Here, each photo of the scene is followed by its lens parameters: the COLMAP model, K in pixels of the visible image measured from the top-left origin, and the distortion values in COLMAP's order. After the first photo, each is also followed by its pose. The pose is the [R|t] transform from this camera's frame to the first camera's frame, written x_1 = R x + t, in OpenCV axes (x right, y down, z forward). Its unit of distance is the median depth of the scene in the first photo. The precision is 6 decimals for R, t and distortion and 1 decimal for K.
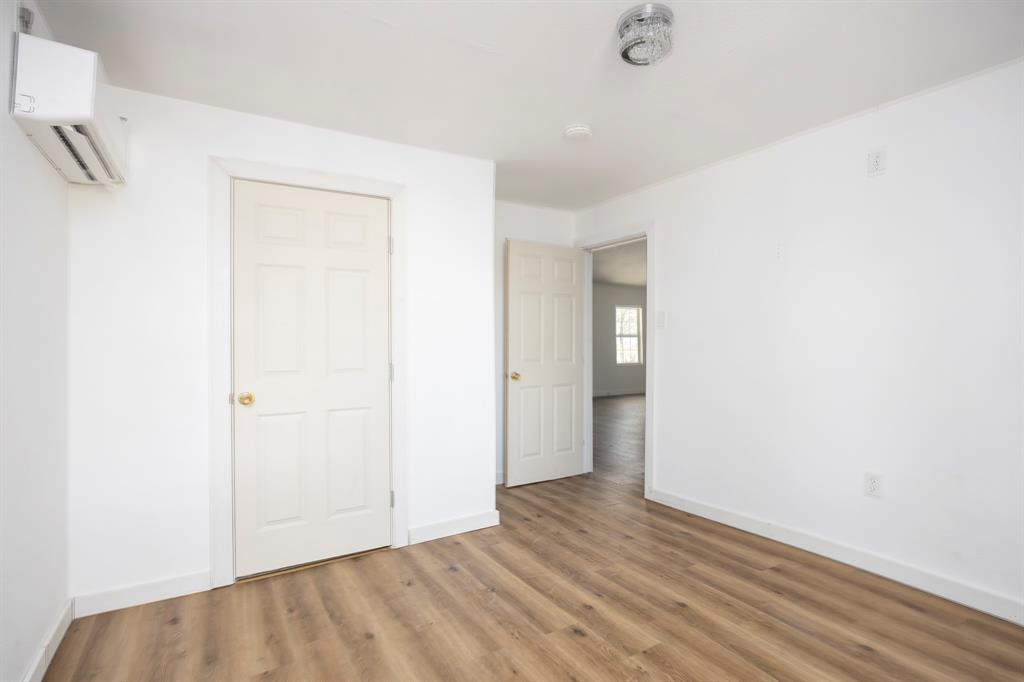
lens RADIAL K [[521.0, 0, 507.6], [0, 521.0, 332.6], [0, 0, 1]] dist [0.001562, 0.000380]
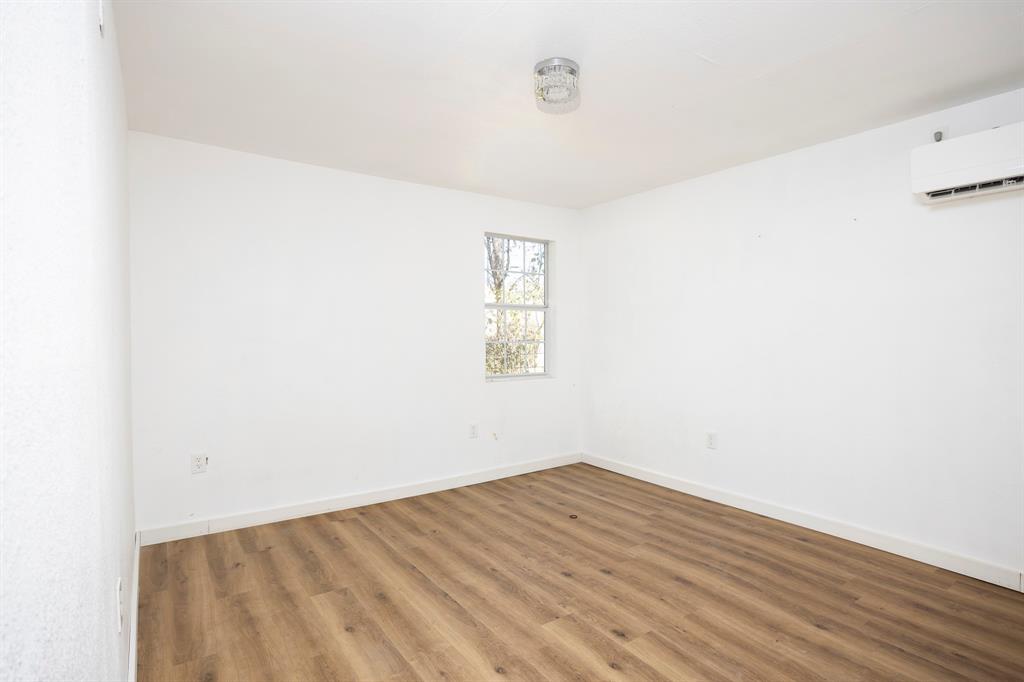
lens RADIAL K [[521.0, 0, 513.3], [0, 521.0, 338.3], [0, 0, 1]] dist [0.001562, 0.000380]
pose [[-0.997822, 0.006905, -0.065601, 0.401480], [0.006451, 0.999954, 0.007126, 0.005345], [0.065647, 0.006688, -0.997820, 1.982093]]
